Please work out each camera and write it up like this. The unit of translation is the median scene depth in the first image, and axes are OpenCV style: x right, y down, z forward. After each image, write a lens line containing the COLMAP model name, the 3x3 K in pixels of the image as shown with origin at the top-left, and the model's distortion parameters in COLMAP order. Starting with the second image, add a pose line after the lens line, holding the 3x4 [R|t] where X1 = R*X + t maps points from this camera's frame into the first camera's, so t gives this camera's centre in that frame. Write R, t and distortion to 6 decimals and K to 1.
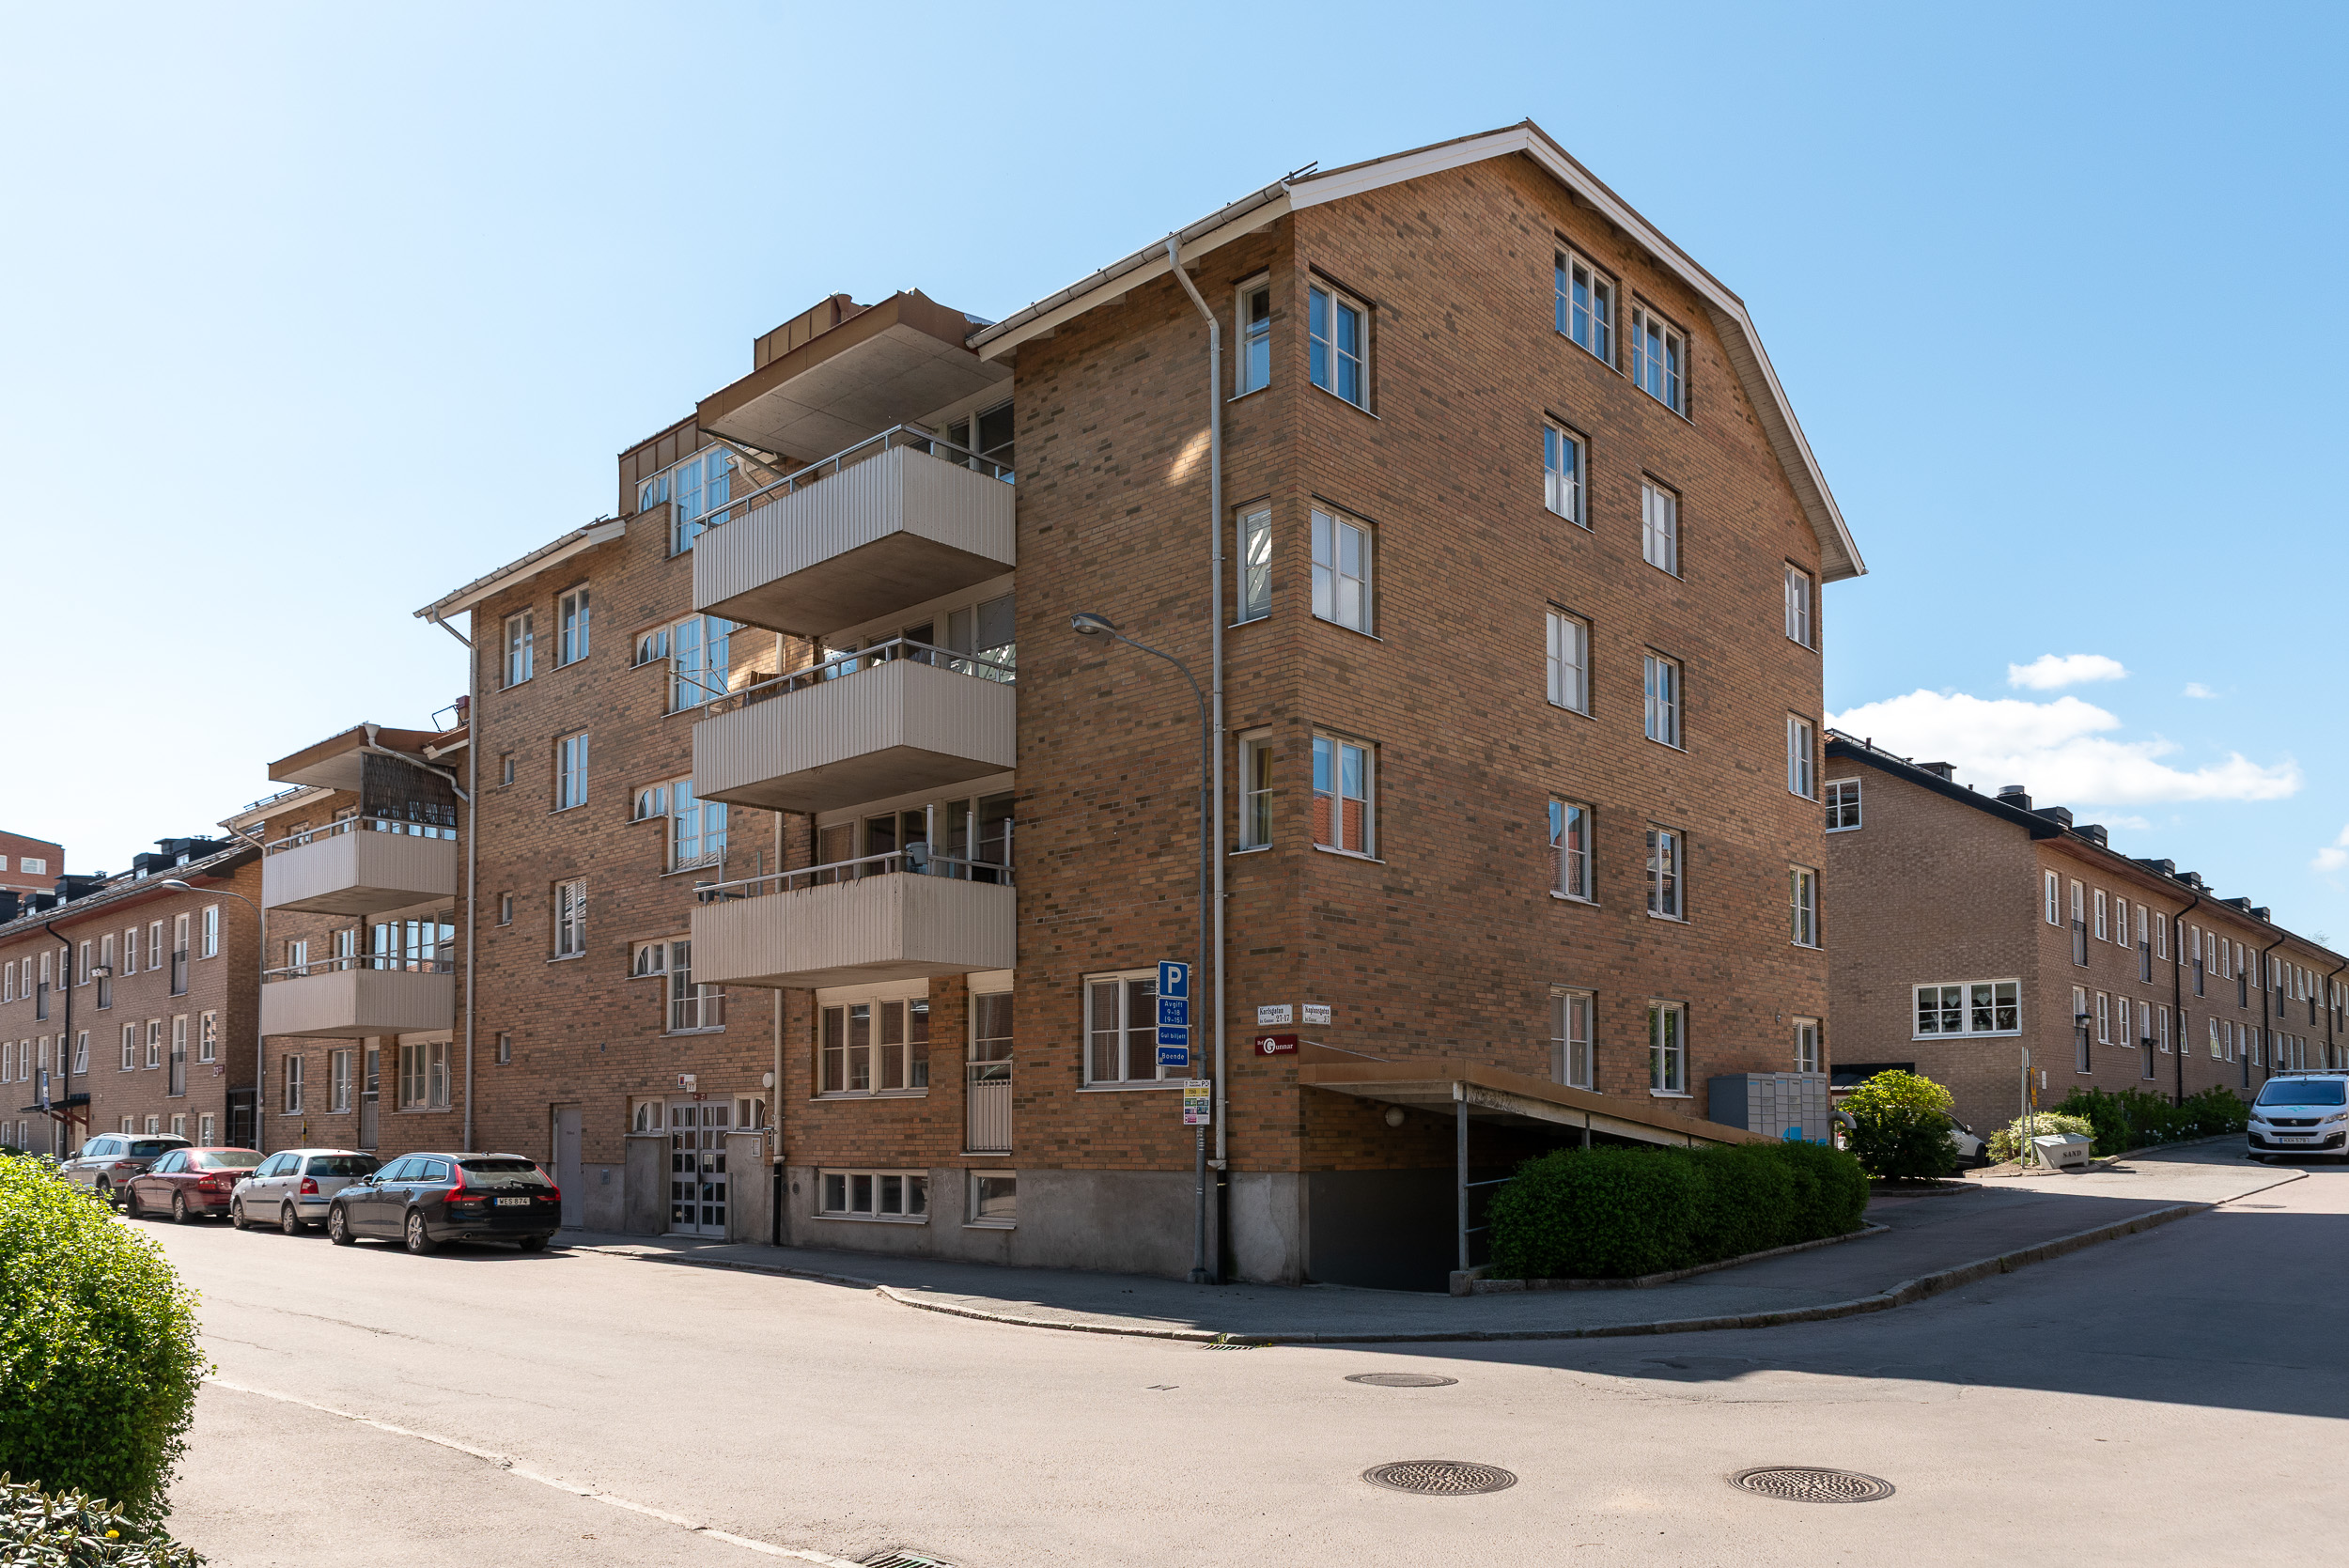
lens RADIAL K [[1623.5, 0, 1174.5], [0, 1623.5, 784.0], [0, 0, 1]] dist [-0.001669, 0.000891]
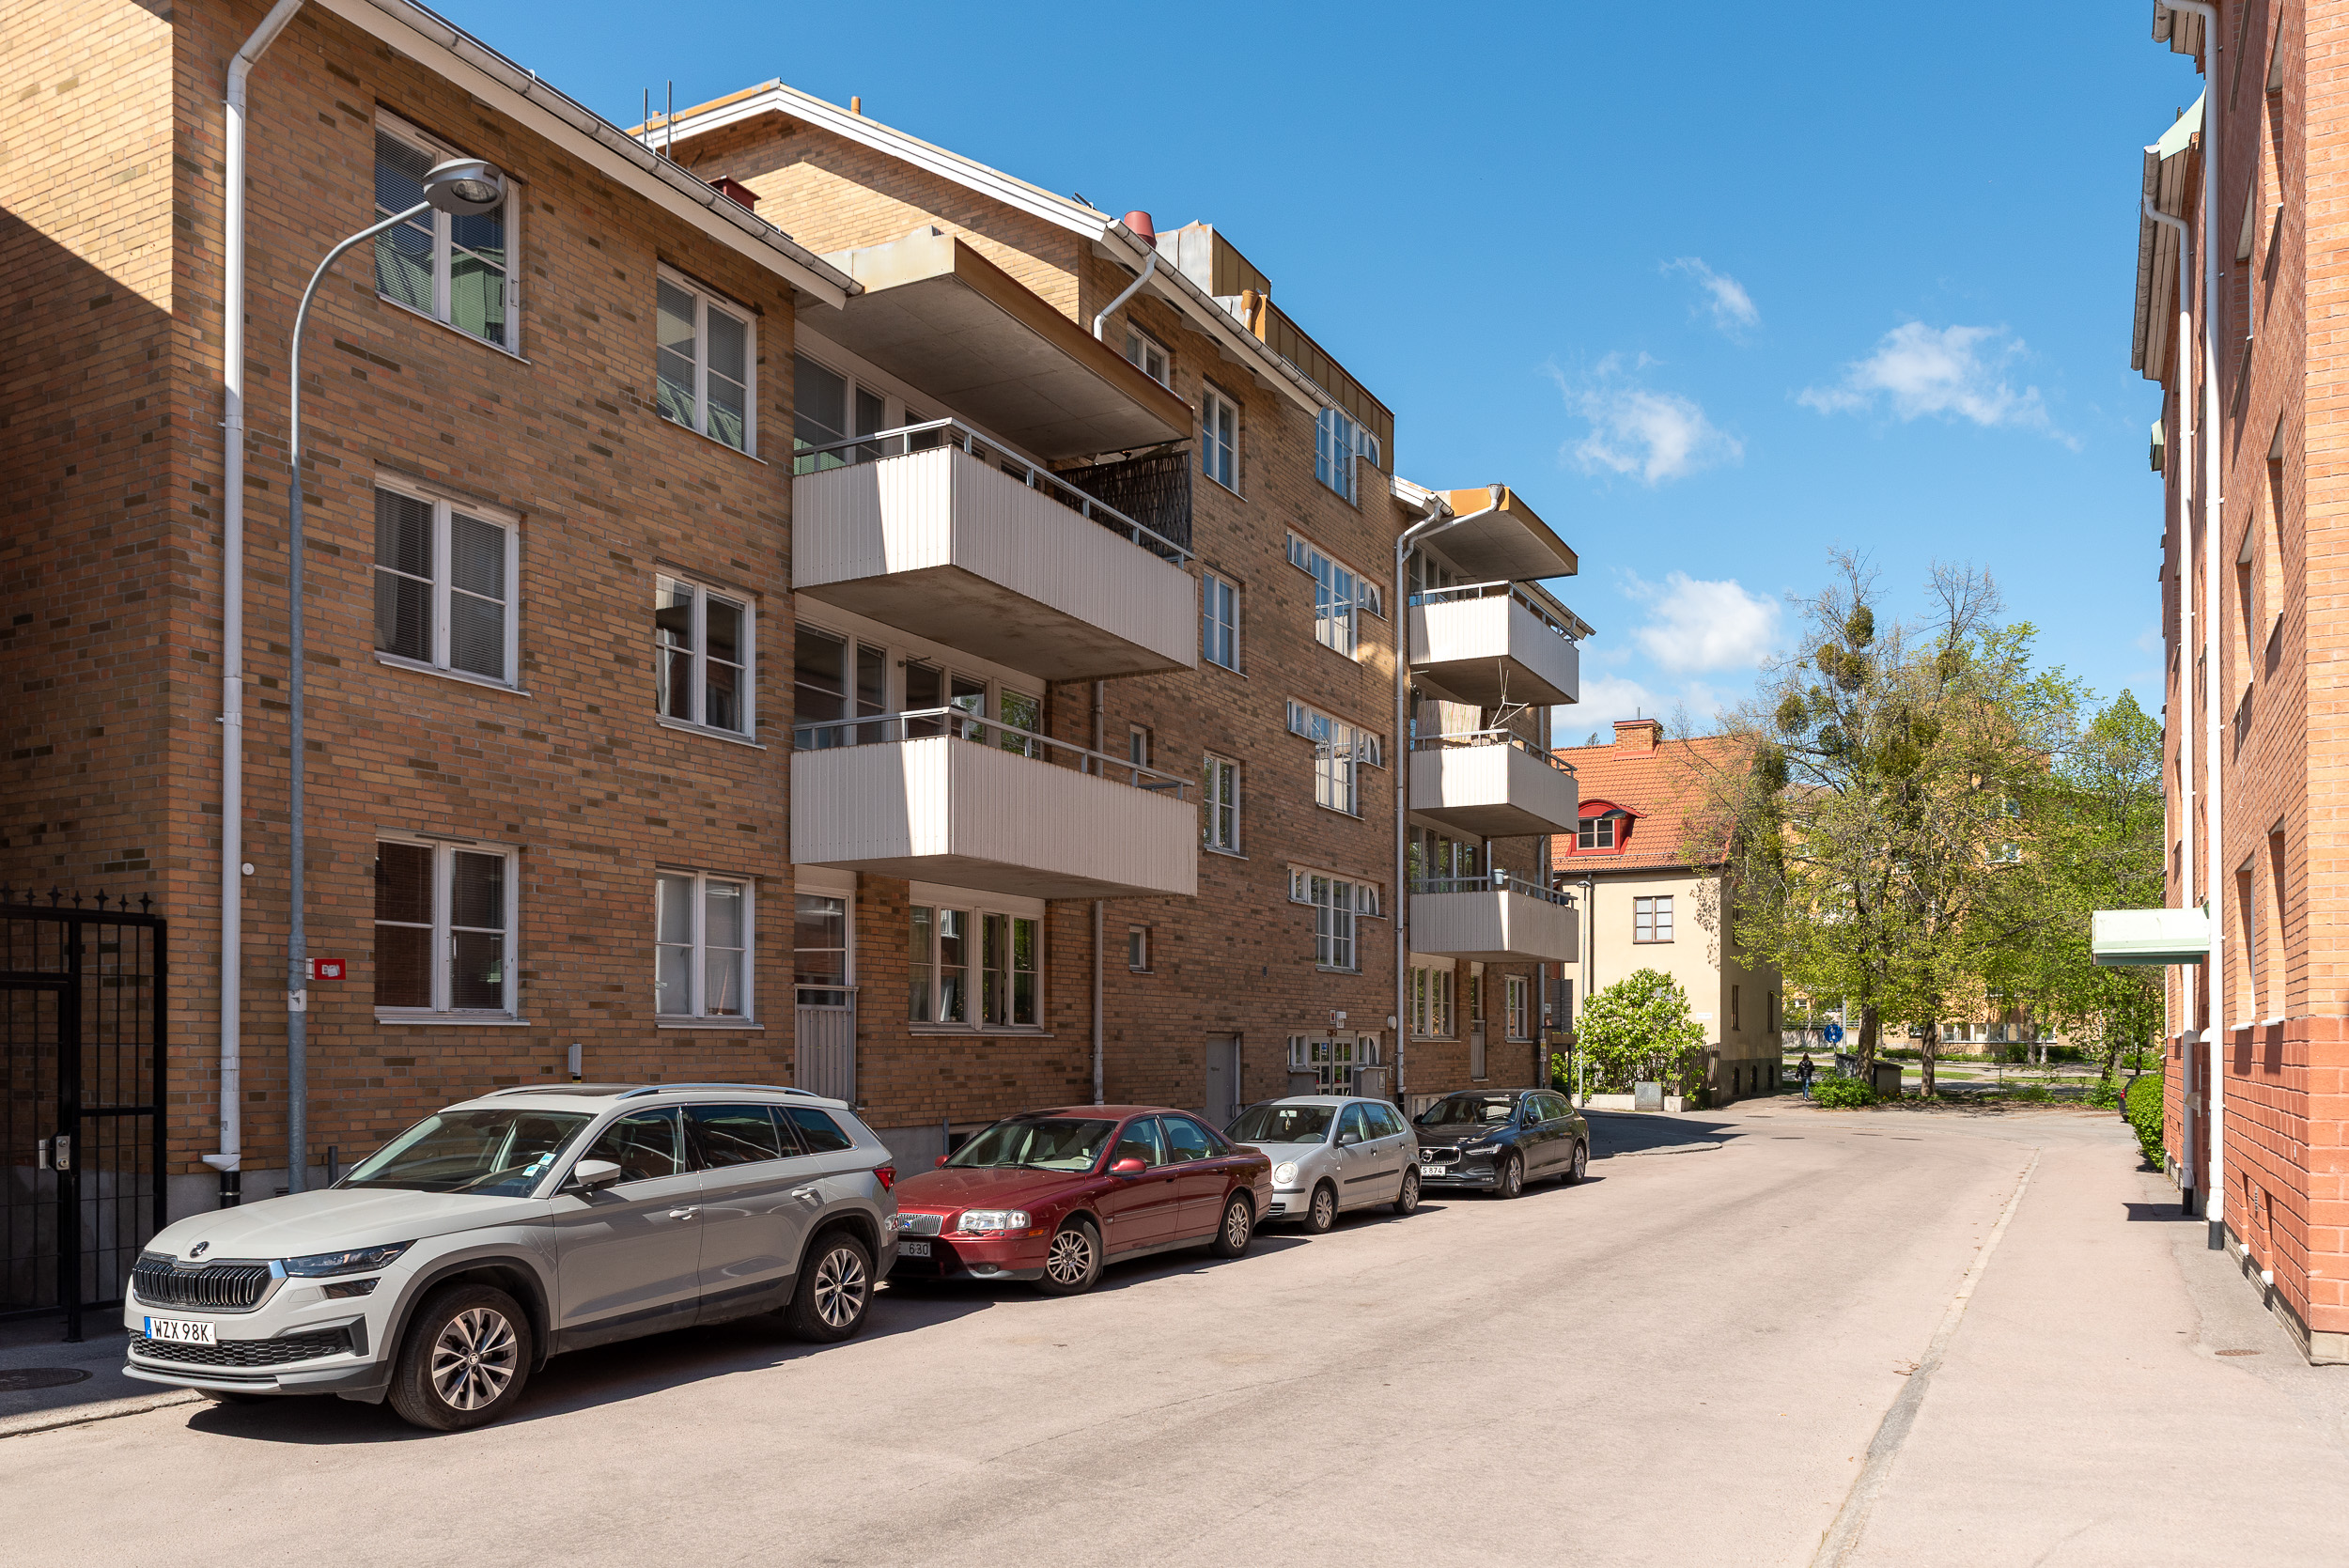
lens RADIAL K [[1623.5, 0, 1174.5], [0, 1623.5, 784.0], [0, 0, 1]] dist [-0.001669, 0.000891]
pose [[-0.233668, 0.176806, 0.956106, -1.150358], [-0.186710, 0.956869, -0.222579, 0.259756], [-0.954222, -0.230524, -0.190578, 1.192109]]
